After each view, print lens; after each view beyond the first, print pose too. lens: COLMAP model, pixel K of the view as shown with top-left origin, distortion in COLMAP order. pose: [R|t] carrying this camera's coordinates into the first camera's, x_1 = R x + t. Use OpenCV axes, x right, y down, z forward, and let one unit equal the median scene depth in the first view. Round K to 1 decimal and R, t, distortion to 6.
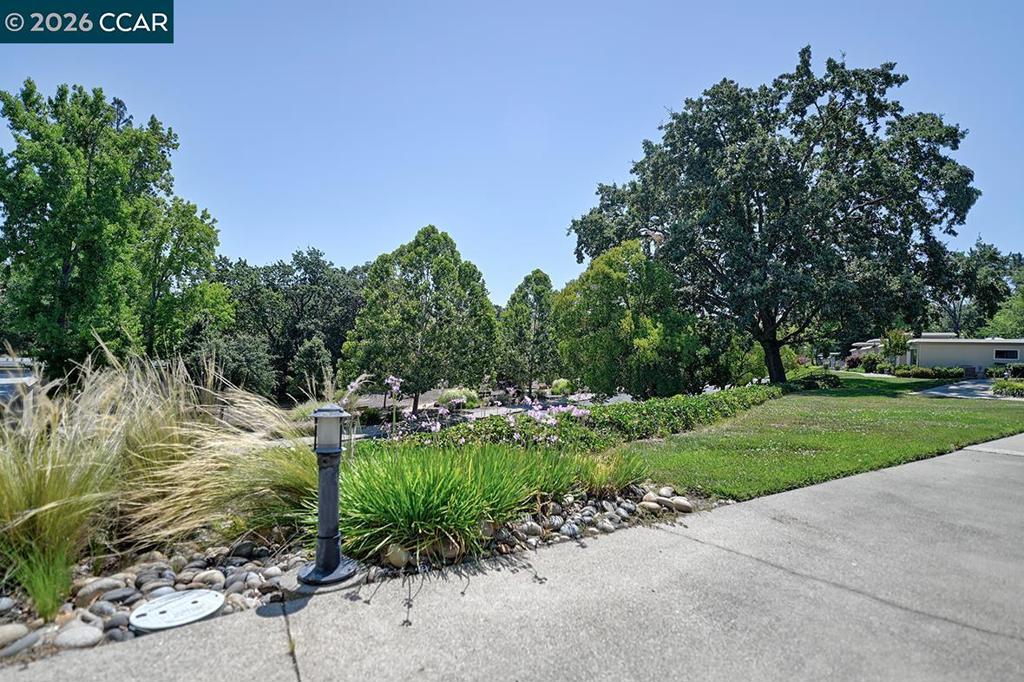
lens RADIAL K [[495.0, 0, 512.0], [0, 495.0, 341.0], [0, 0, 1]] dist [-0.002227, -0.000010]
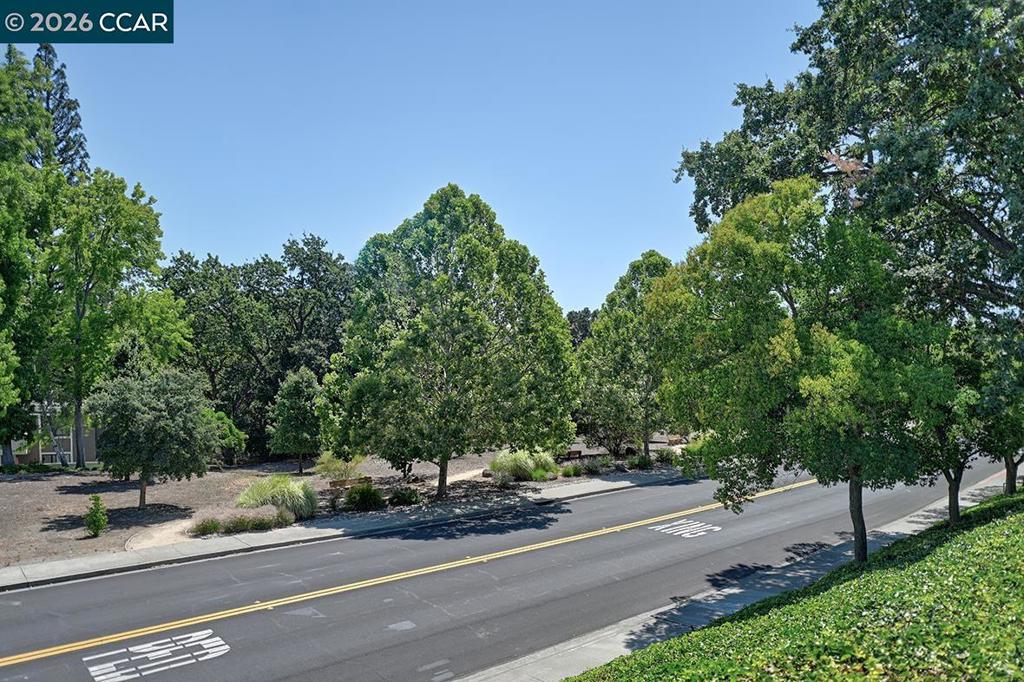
lens RADIAL K [[667.7, 0, 512.0], [0, 667.7, 341.0], [0, 0, 1]] dist [0.000617, -0.004930]
pose [[0.973226, -0.016324, -0.229268, 0.093198], [0.010389, 0.999580, -0.027068, -0.018772], [0.229614, 0.023961, 0.972987, 0.226860]]
